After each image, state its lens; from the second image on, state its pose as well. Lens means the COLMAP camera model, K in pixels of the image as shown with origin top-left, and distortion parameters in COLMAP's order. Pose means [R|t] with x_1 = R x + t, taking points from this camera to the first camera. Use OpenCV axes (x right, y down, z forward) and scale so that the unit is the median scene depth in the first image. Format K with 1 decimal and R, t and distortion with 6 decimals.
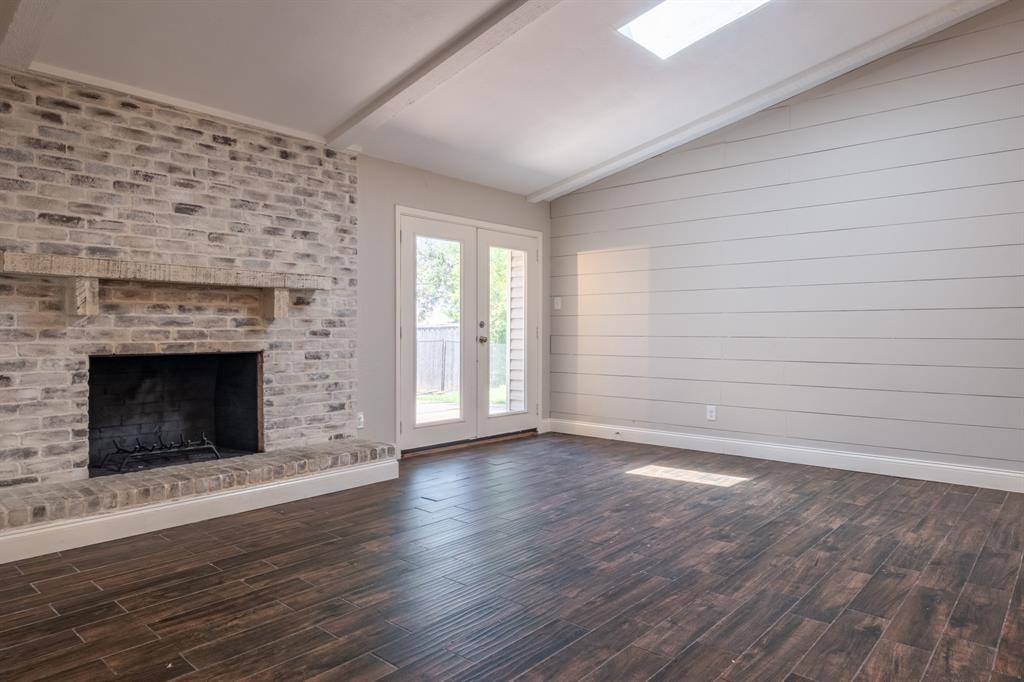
lens RADIAL K [[642.0, 0, 517.8], [0, 642.0, 335.9], [0, 0, 1]] dist [0.008563, 0.000684]
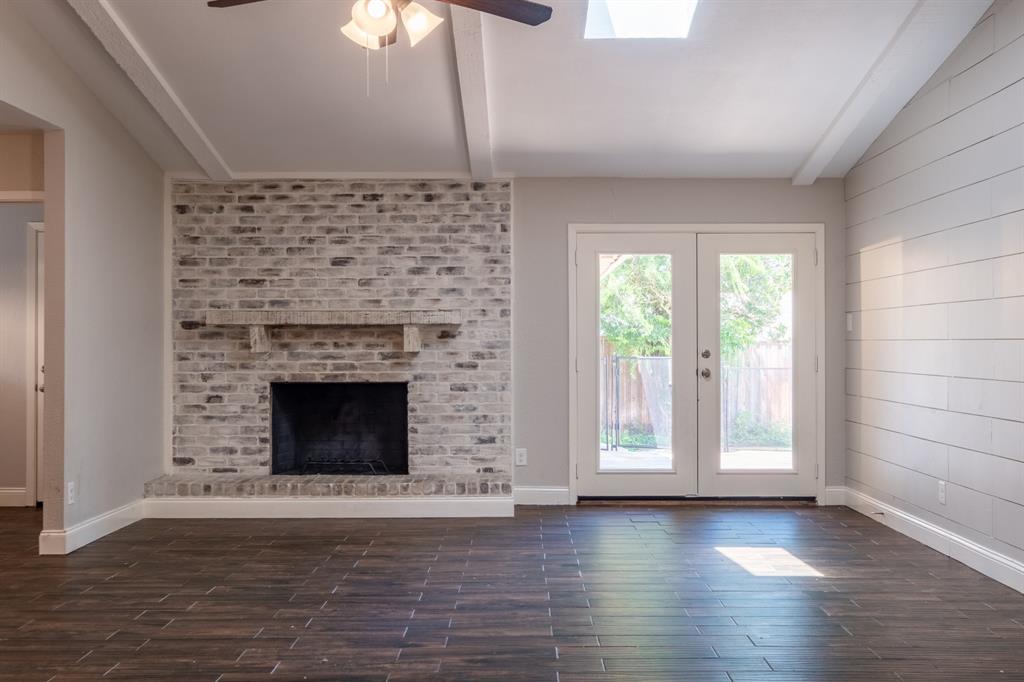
lens RADIAL K [[1069.4, 0, 539.9], [0, 1069.4, 339.4], [0, 0, 1]] dist [0.000676, 0.000000]
pose [[0.666149, -0.005993, -0.745795, 1.237396], [-0.002422, 0.999945, -0.010198, -0.034023], [0.745815, 0.008599, 0.666098, -0.047131]]
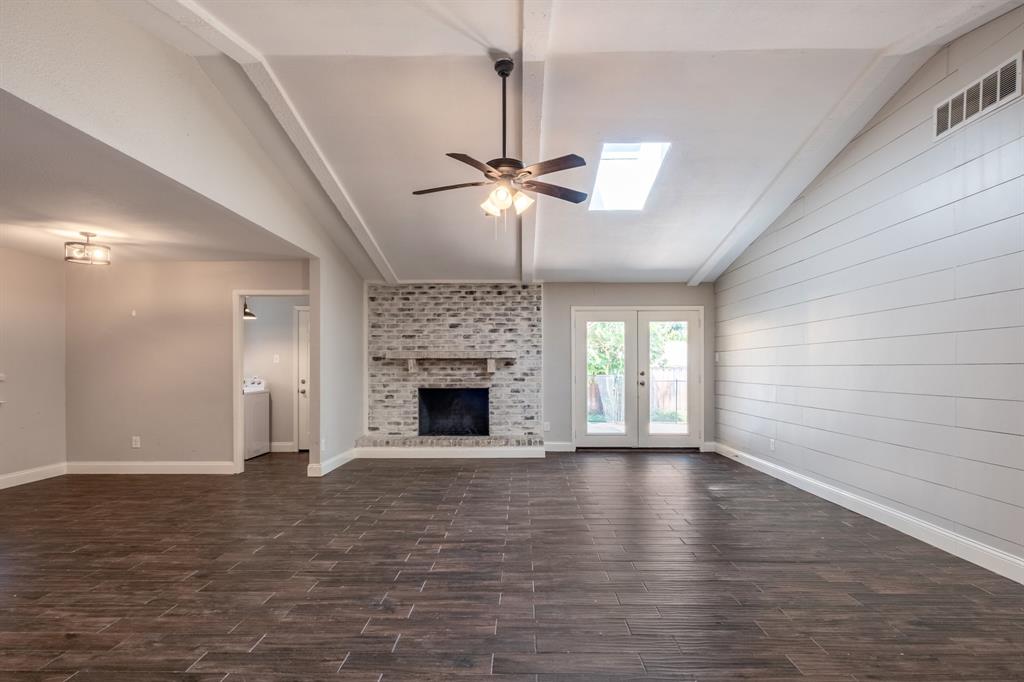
lens RADIAL K [[551.3, 0, 527.2], [0, 551.3, 368.2], [0, 0, 1]] dist [0.000495, 0.001615]
pose [[0.657947, -0.003686, -0.753055, 1.177409], [-0.001822, 0.999977, -0.006486, -0.033127], [0.753062, 0.005639, 0.657925, -0.110849]]
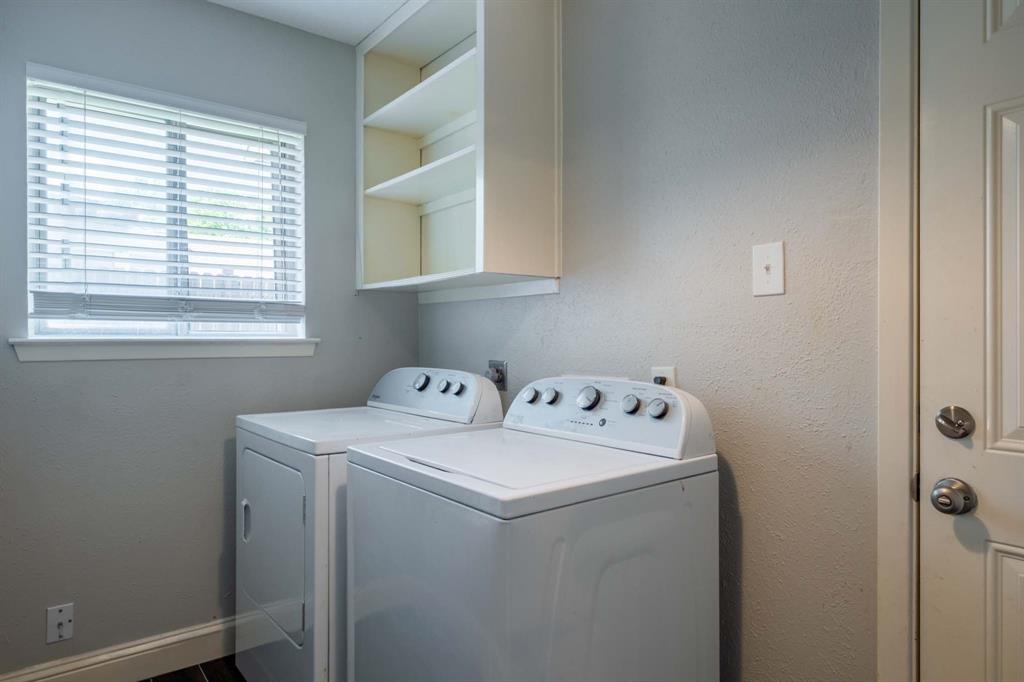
lens RADIAL K [[613.6, 0, 513.5], [0, 613.6, 342.3], [0, 0, 1]] dist [0.003698, -0.000442]
pose [[-0.177948, -0.000624, -0.984040, -0.574649], [-0.009208, 0.999957, 0.001031, -0.033220], [0.983997, 0.009245, -0.177946, 0.448918]]
